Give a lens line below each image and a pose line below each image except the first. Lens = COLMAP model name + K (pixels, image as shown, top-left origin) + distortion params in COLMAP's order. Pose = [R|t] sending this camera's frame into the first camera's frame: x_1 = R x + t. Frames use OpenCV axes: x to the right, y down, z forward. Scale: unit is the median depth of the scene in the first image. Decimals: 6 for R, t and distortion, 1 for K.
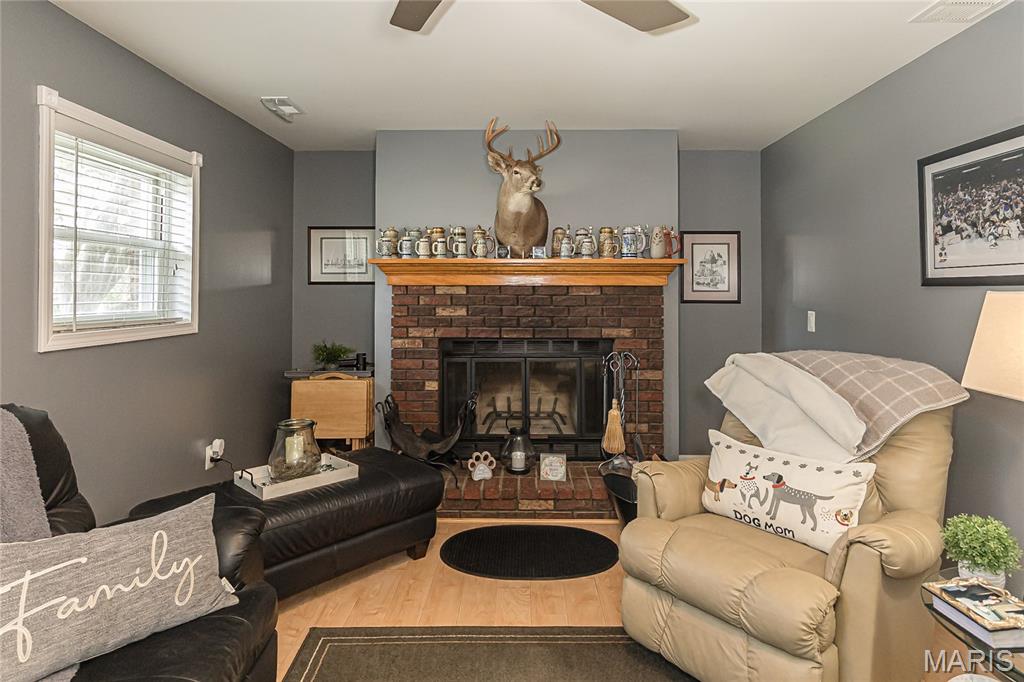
lens RADIAL K [[523.8, 0, 516.9], [0, 523.8, 282.1], [0, 0, 1]] dist [-0.002517, 0.001503]
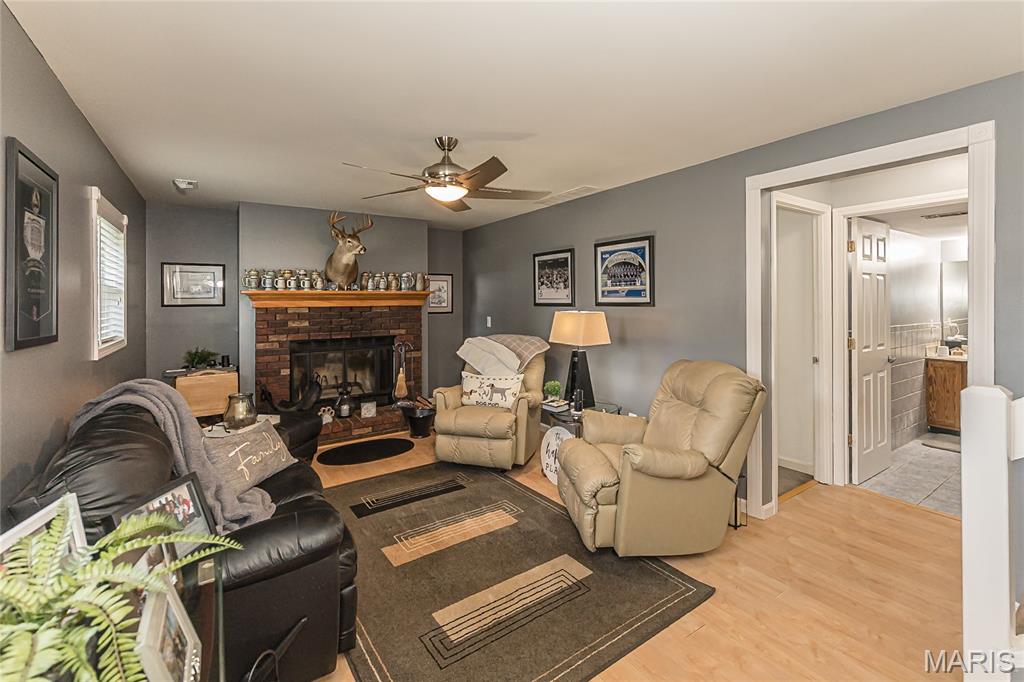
lens RADIAL K [[430.7, 0, 488.8], [0, 430.7, 303.0], [0, 0, 1]] dist [-0.000433, 0.000141]
pose [[0.831562, -0.010637, 0.555330, -0.462768], [-0.002915, 0.999719, 0.023513, -0.048220], [-0.555424, -0.021171, 0.831298, -0.493595]]
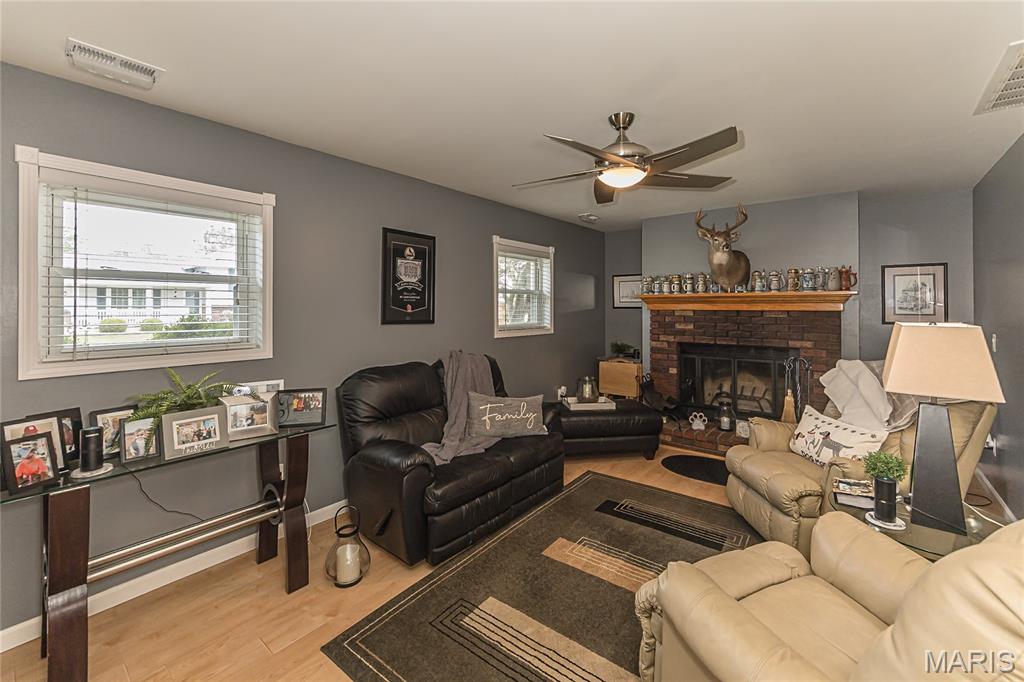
lens RADIAL K [[430.7, 0, 560.6], [0, 430.7, 304.4], [0, 0, 1]] dist [-0.000433, 0.000141]
pose [[0.816079, -0.004355, -0.577924, 0.421213], [0.010863, 0.999911, 0.007805, -0.032767], [0.577838, -0.012648, 0.816053, -0.395028]]
